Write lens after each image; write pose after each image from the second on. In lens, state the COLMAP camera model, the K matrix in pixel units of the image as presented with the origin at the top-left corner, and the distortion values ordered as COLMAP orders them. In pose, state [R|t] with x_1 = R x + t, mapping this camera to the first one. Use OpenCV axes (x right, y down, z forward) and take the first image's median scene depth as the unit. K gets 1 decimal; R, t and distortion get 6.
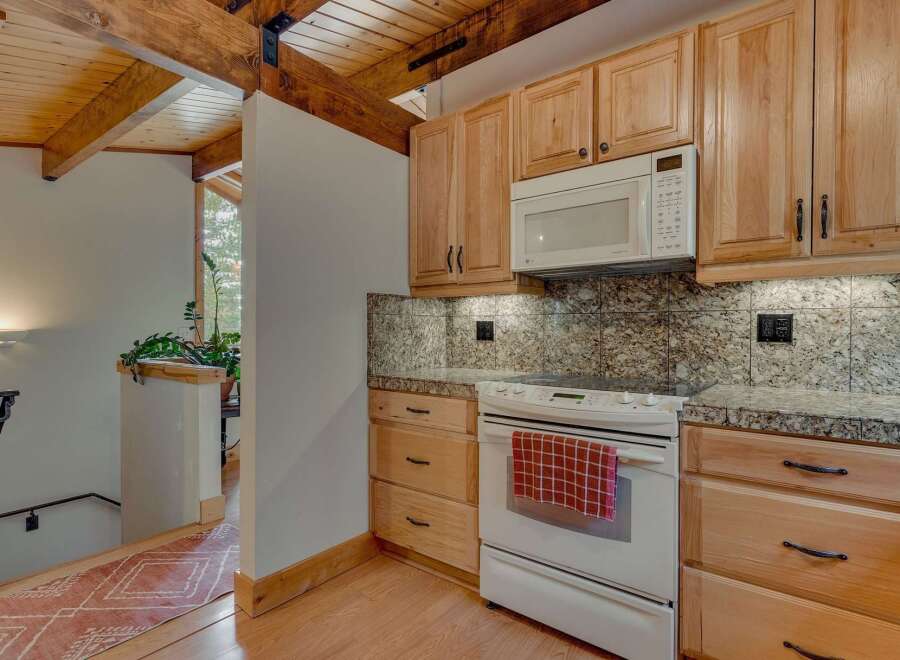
lens RADIAL K [[474.5, 0, 449.5], [0, 474.5, 333.6], [0, 0, 1]] dist [-0.000600, -0.000255]
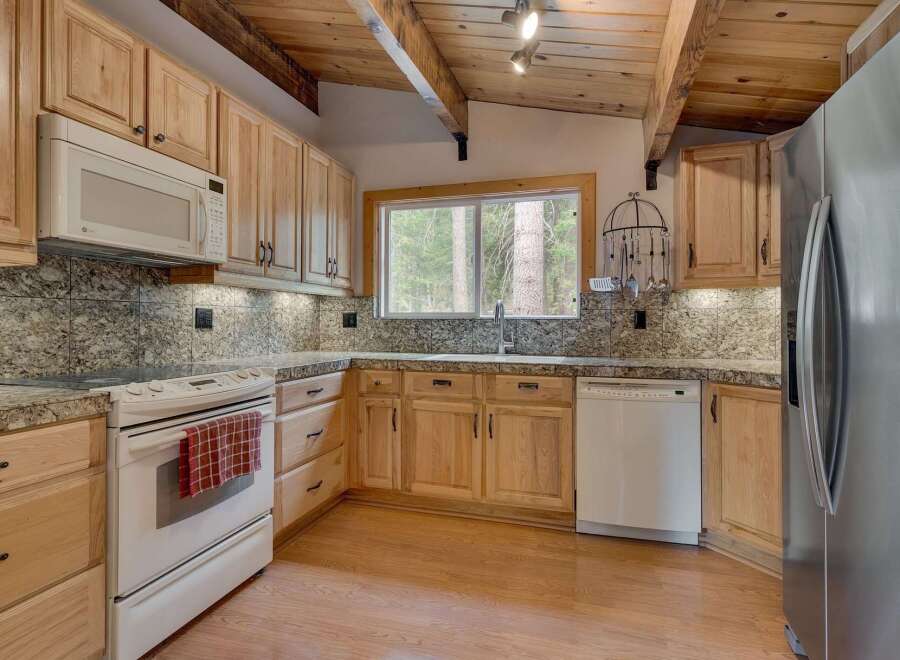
lens RADIAL K [[463.1, 0, 451.2], [0, 463.1, 319.6], [0, 0, 1]] dist [0.000407, 0.000463]
pose [[-0.351510, 0.003338, 0.936178, -0.788834], [0.002844, 0.999993, -0.002498, -0.002630], [-0.936180, 0.001784, -0.351517, 0.743373]]
